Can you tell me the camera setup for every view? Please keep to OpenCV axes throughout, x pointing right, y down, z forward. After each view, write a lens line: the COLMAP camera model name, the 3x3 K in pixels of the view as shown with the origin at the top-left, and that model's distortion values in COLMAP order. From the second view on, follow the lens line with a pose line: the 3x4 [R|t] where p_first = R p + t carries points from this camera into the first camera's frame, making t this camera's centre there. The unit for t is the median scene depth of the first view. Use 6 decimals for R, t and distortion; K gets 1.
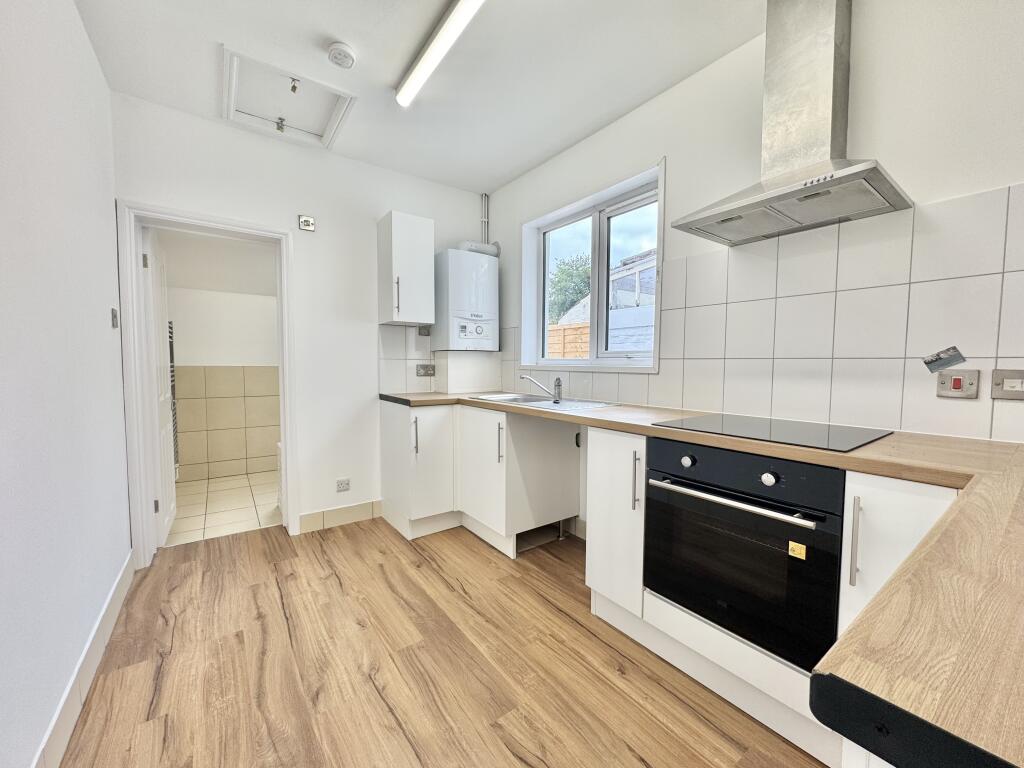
lens RADIAL K [[412.8, 0, 511.4], [0, 412.8, 387.6], [0, 0, 1]] dist [0.002750, -0.000251]
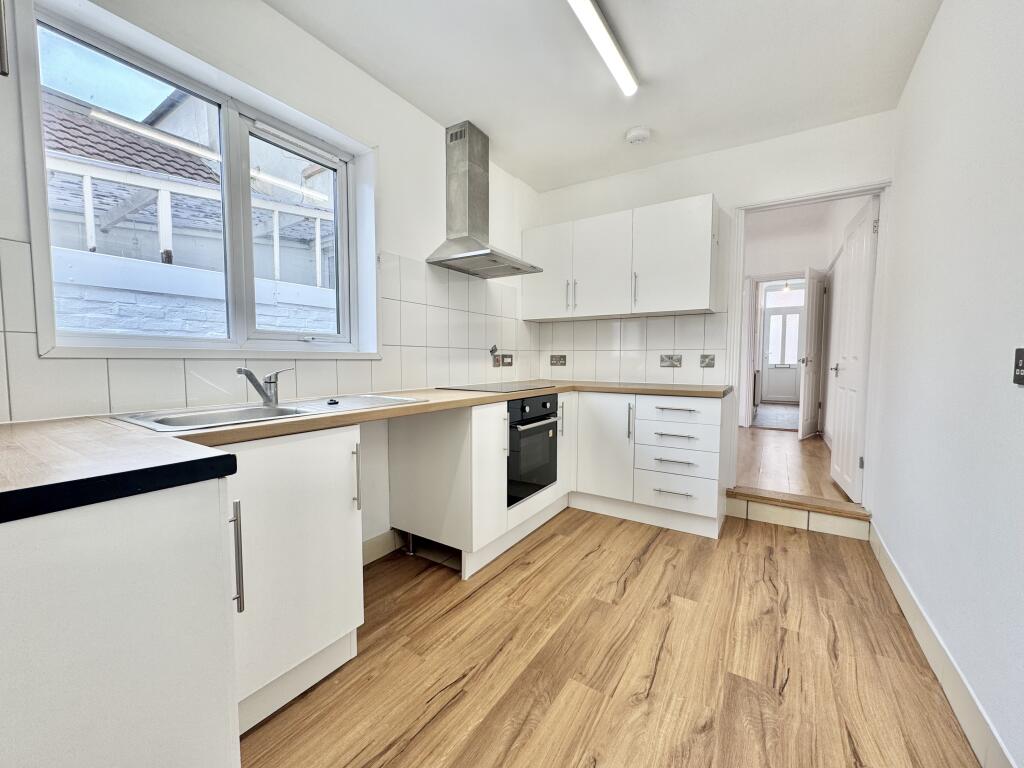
lens RADIAL K [[412.8, 0, 513.3], [0, 412.8, 383.4], [0, 0, 1]] dist [0.002750, -0.000251]
pose [[-0.369936, -0.058960, 0.927185, -0.987151], [0.050609, 0.995224, 0.083479, -0.059564], [-0.927678, 0.077806, -0.365185, 1.488992]]
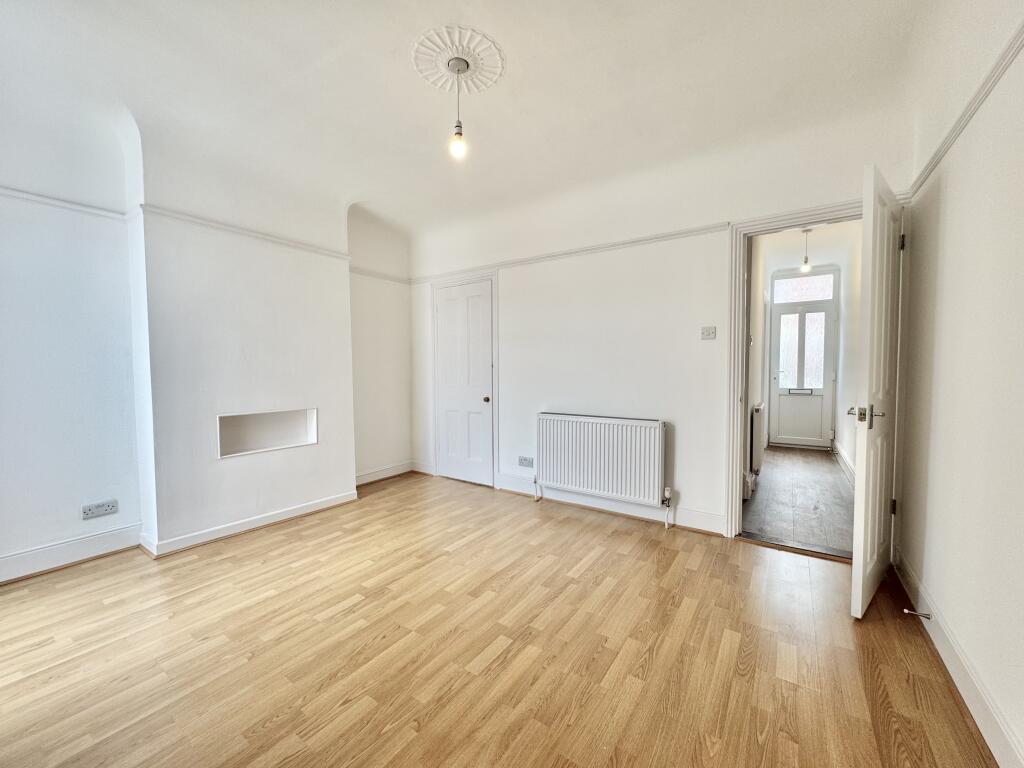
lens RADIAL K [[412.8, 0, 502.5], [0, 412.8, 390.4], [0, 0, 1]] dist [0.002750, -0.000251]
pose [[-0.331324, -0.047087, 0.942341, -0.610235], [0.062755, 0.995443, 0.071805, -0.067608], [-0.941428, 0.082927, -0.326859, 0.970222]]
